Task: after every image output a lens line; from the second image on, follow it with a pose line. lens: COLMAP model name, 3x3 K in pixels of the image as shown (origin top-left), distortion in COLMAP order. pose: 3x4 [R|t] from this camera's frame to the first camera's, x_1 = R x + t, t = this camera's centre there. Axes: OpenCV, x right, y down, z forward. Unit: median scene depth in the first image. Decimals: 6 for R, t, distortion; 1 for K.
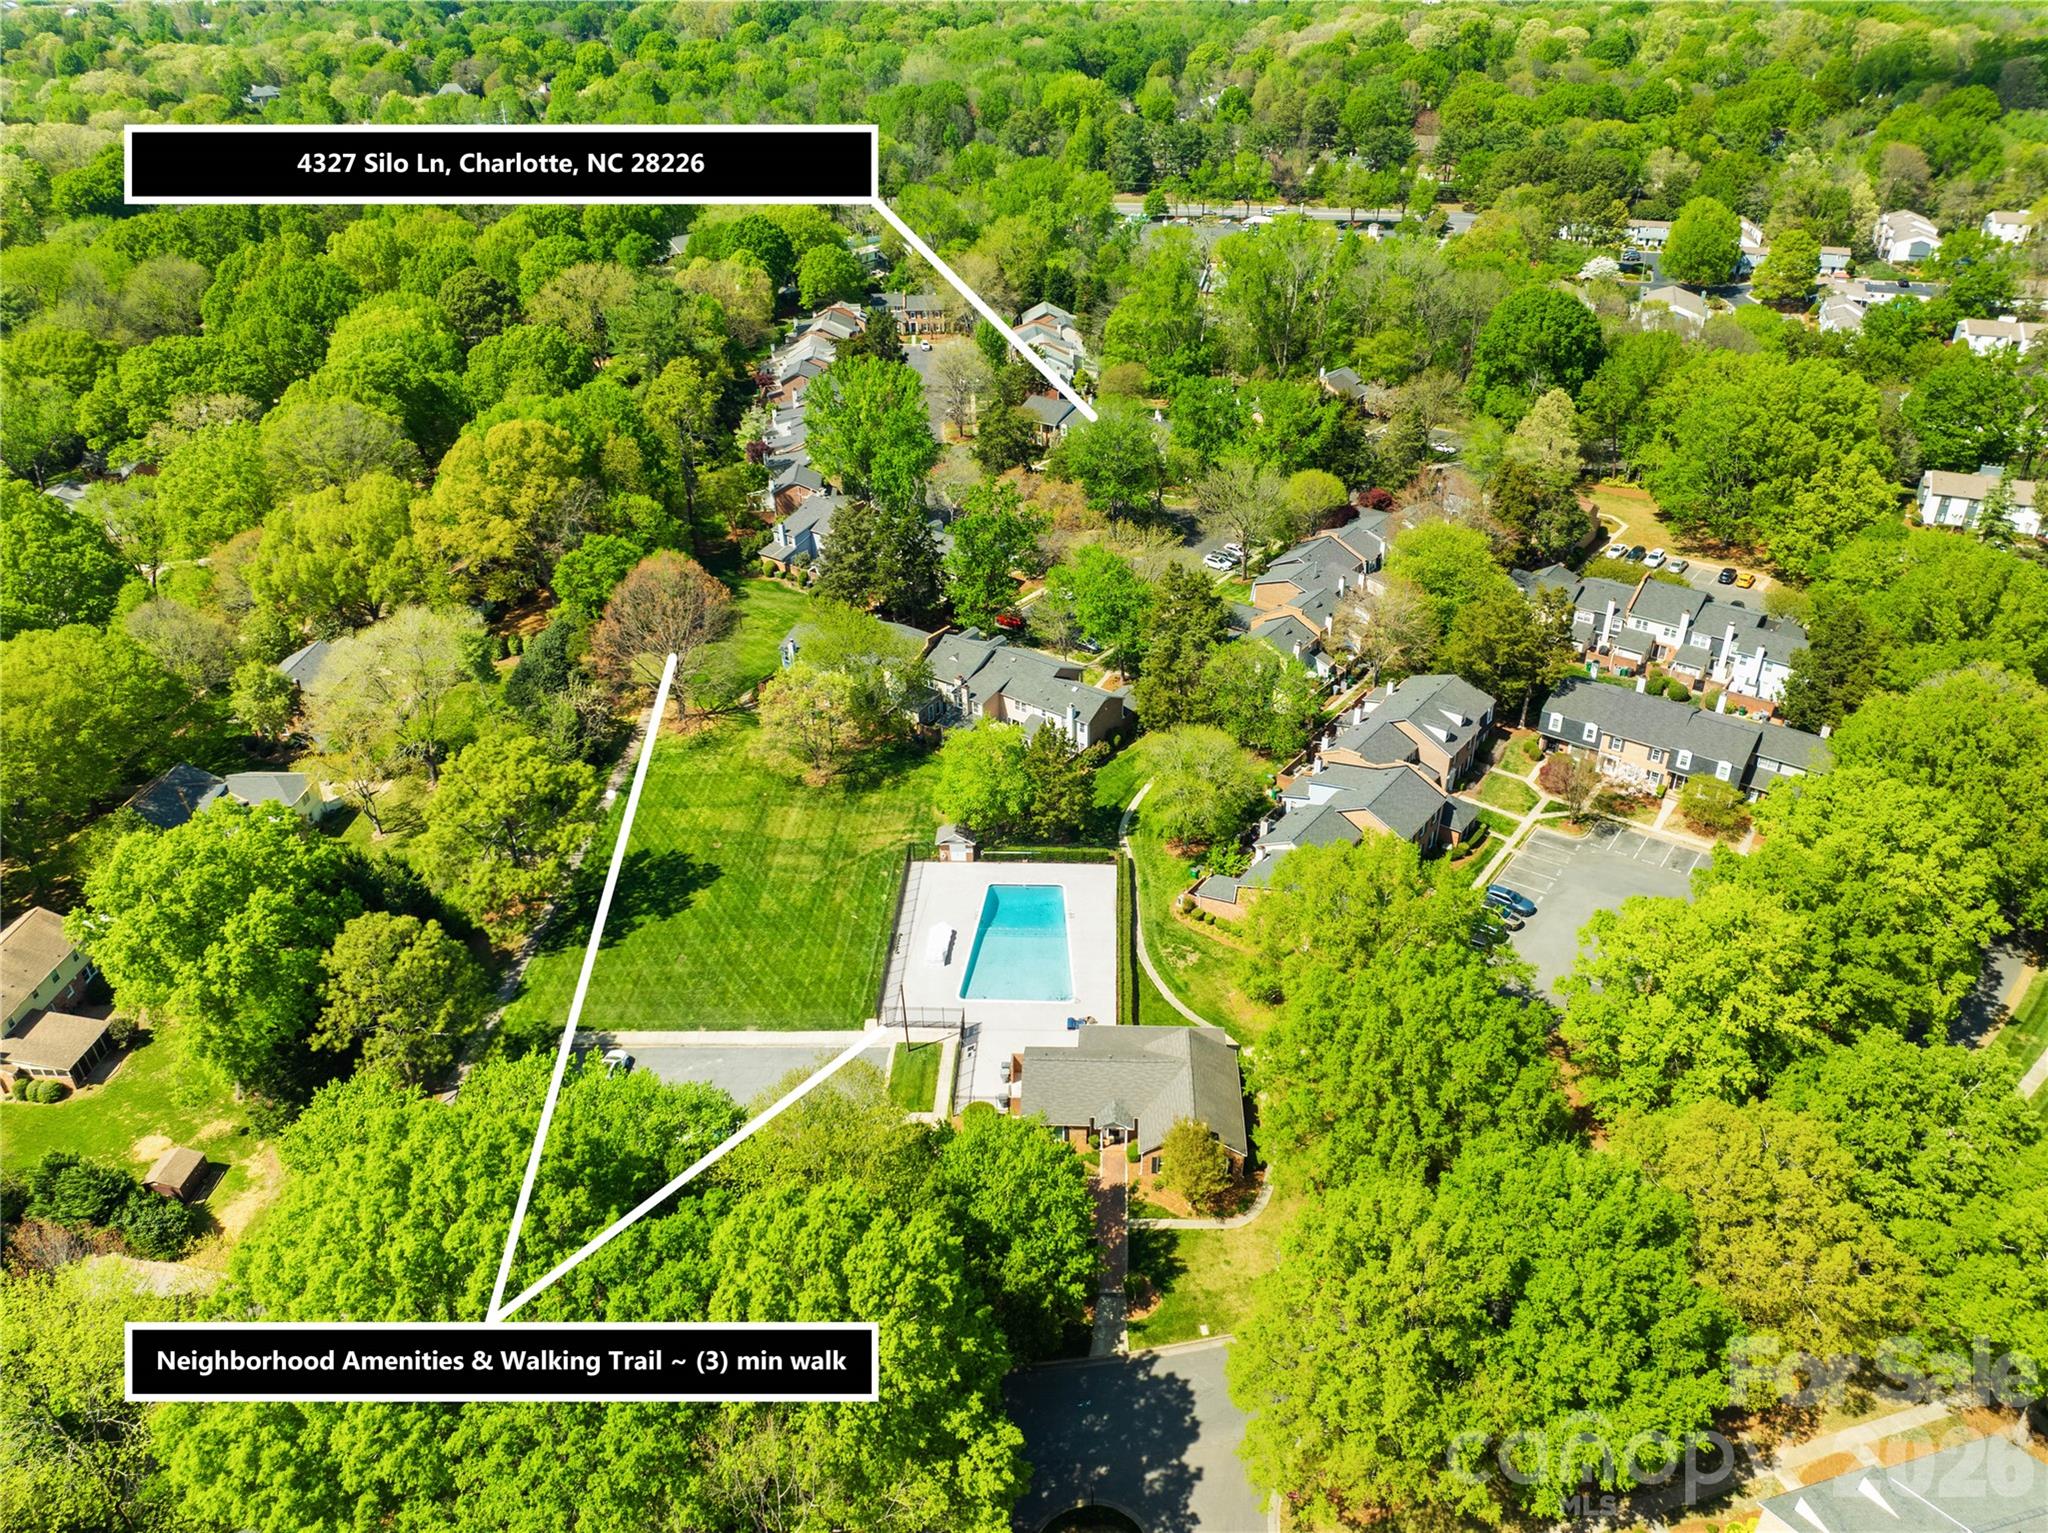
lens RADIAL K [[1440.3, 0, 1050.2], [0, 1440.3, 765.9], [0, 0, 1]] dist [-0.040124, 0.000399]
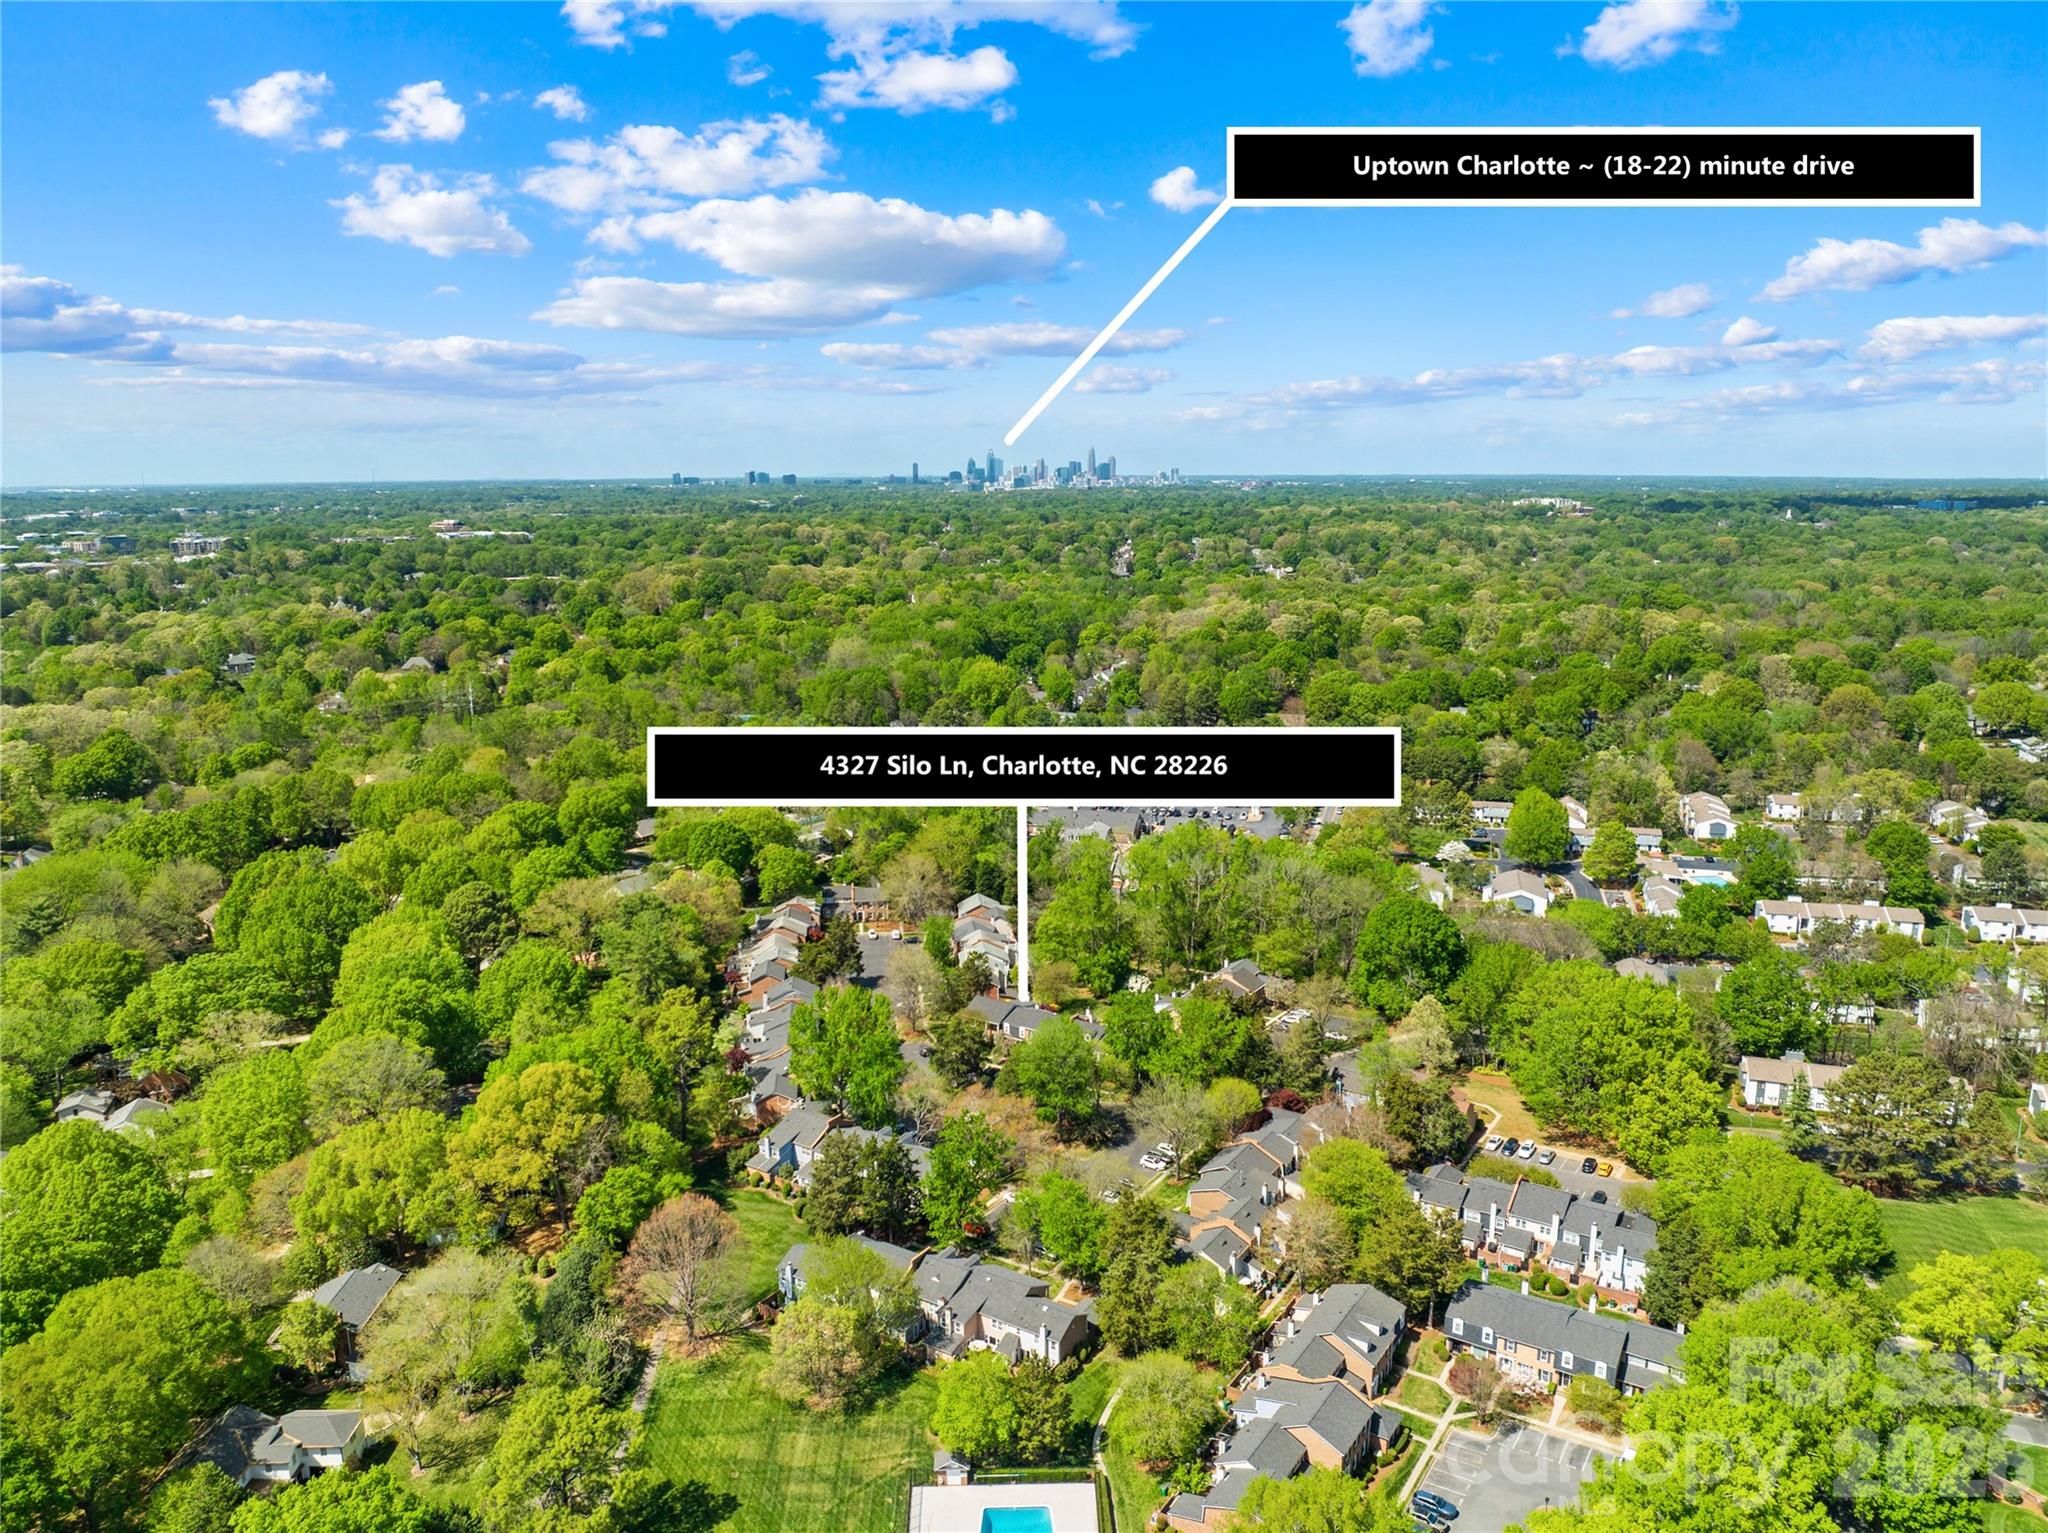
lens RADIAL K [[1440.3, 0, 1050.2], [0, 1440.3, 765.9], [0, 0, 1]] dist [-0.040124, 0.000399]
pose [[0.997205, -0.006062, 0.074464, -0.053729], [0.030275, 0.943992, -0.328576, -0.075826], [-0.068302, 0.329912, 0.941537, -0.191387]]
